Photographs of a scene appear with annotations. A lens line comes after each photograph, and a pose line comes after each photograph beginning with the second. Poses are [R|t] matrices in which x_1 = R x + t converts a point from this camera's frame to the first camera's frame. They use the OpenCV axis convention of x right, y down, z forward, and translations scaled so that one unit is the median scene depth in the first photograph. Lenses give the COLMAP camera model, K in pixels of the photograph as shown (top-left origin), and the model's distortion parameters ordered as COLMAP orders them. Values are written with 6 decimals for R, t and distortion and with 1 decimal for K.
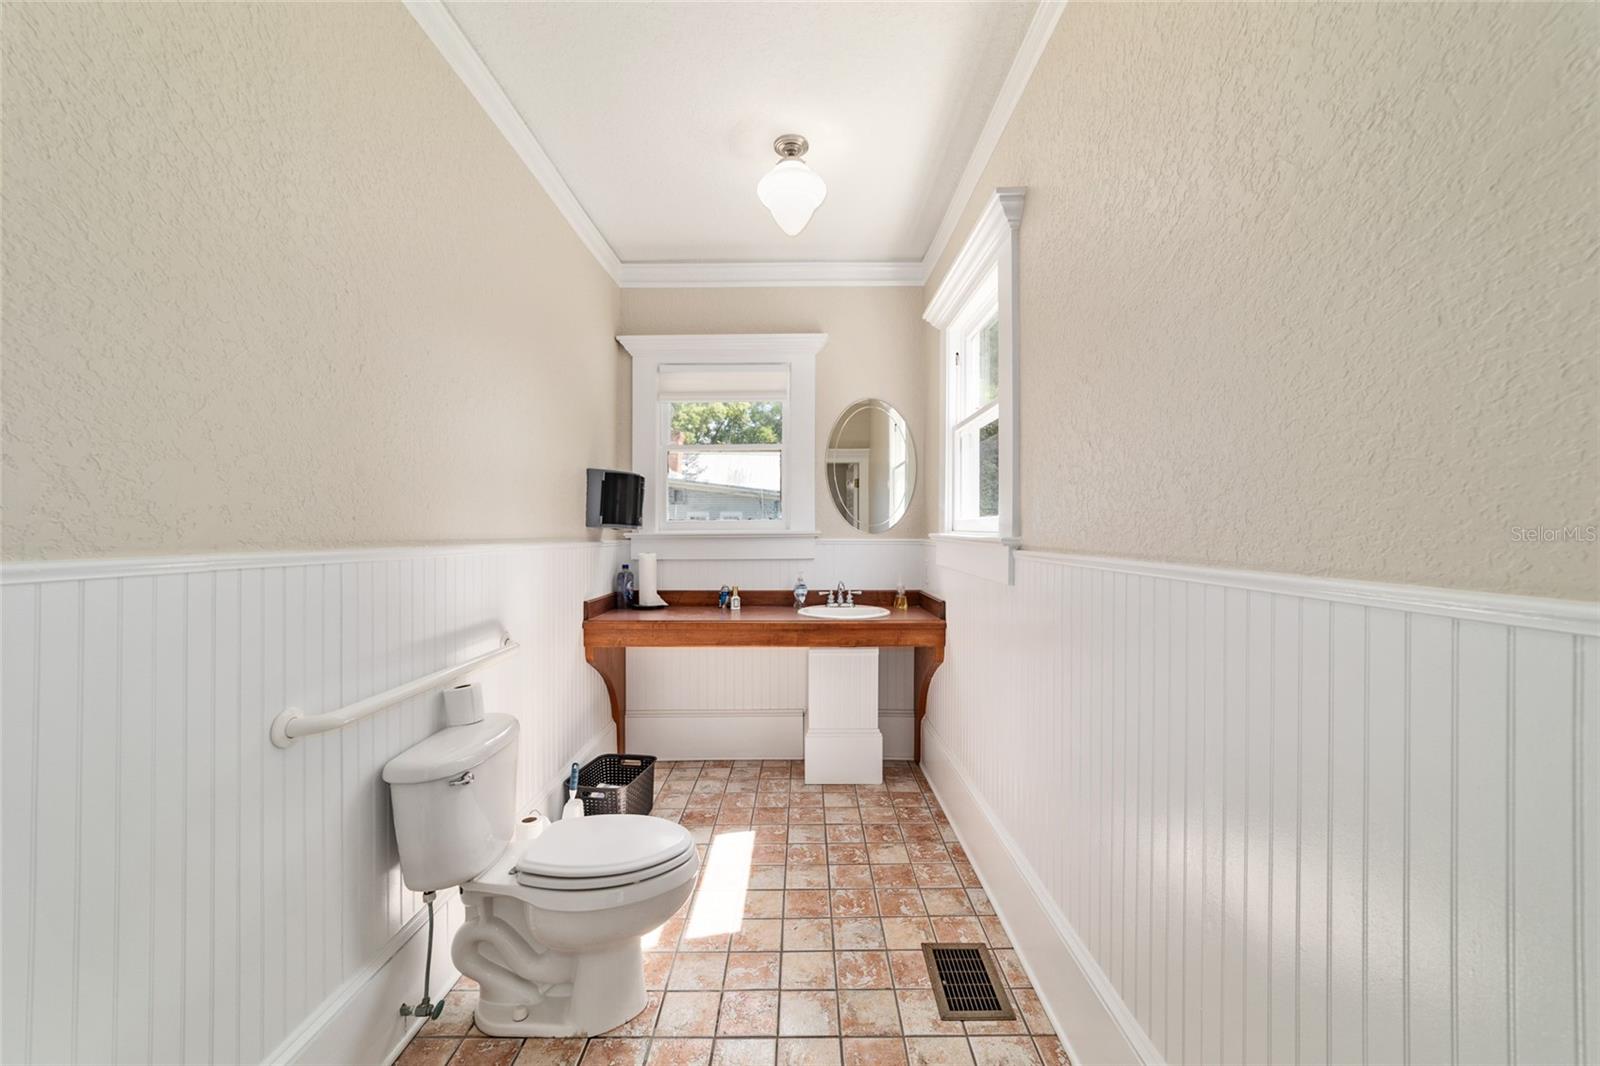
lens RADIAL K [[618.7, 0, 802.7], [0, 618.7, 531.8], [0, 0, 1]] dist [-0.009687, 0.003119]
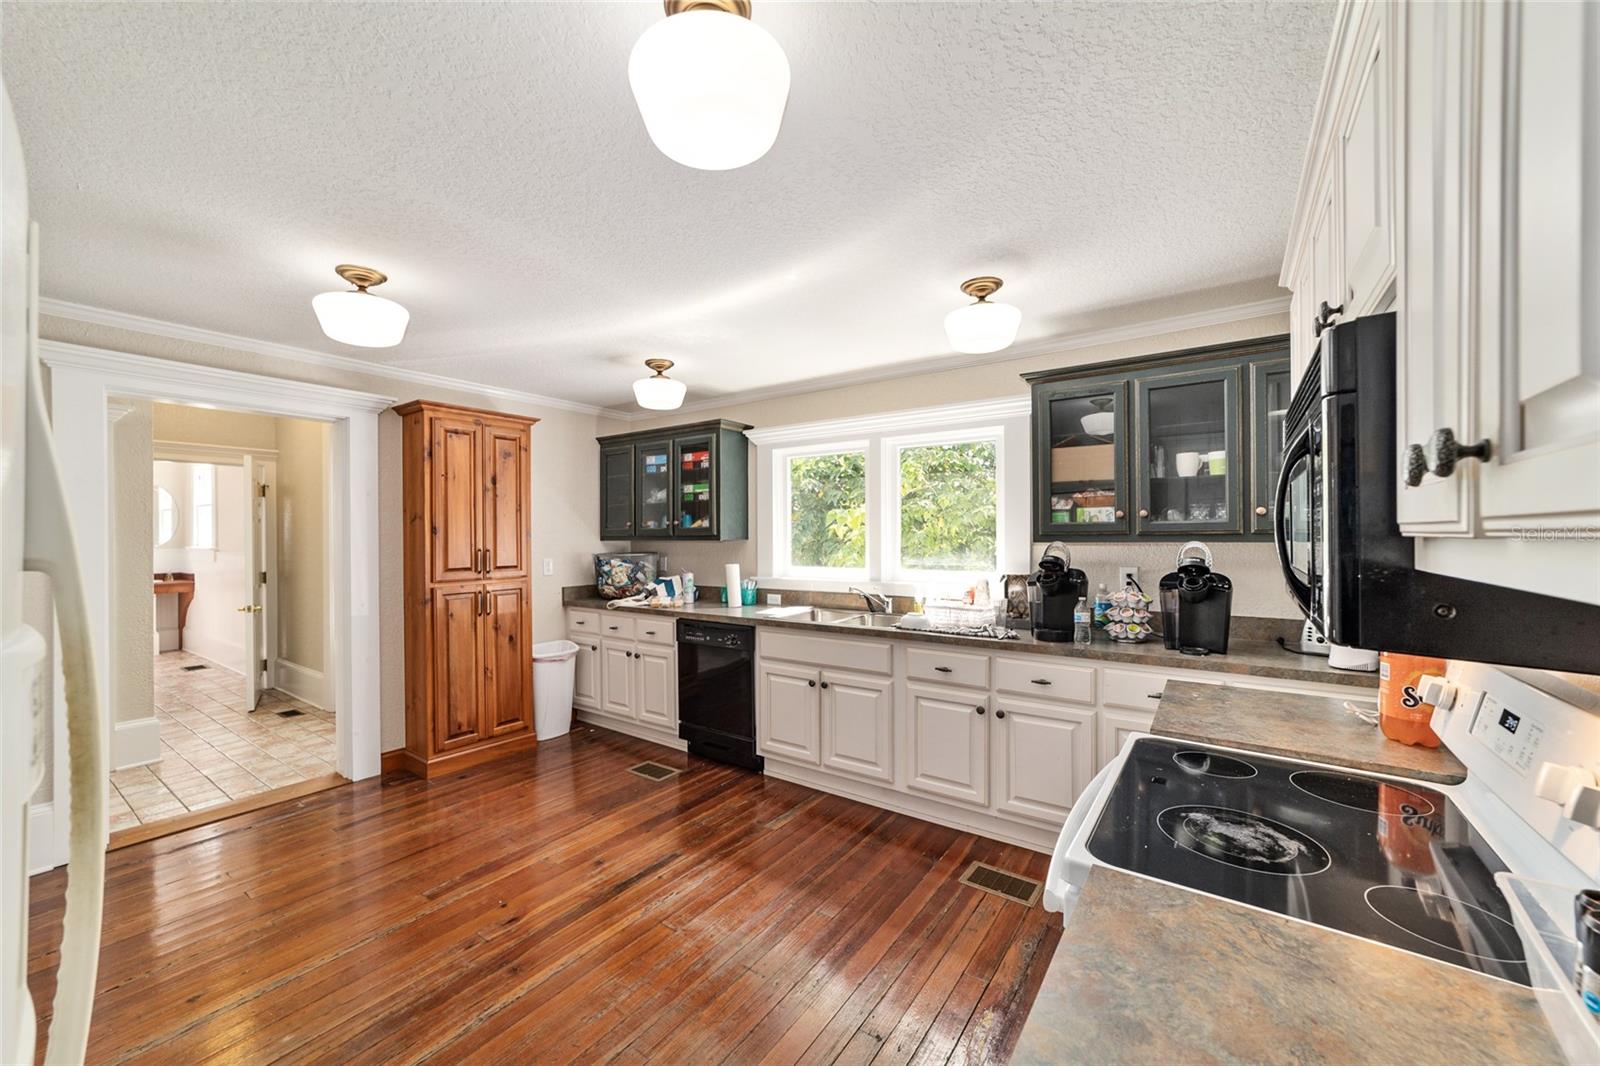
lens RADIAL K [[618.7, 0, 803.6], [0, 618.7, 534.6], [0, 0, 1]] dist [-0.009687, 0.003119]
pose [[0.560675, -0.008834, 0.827989, -0.406250], [0.009013, 0.999949, 0.004566, -0.031033], [-0.827987, 0.004902, 0.560726, -2.218495]]
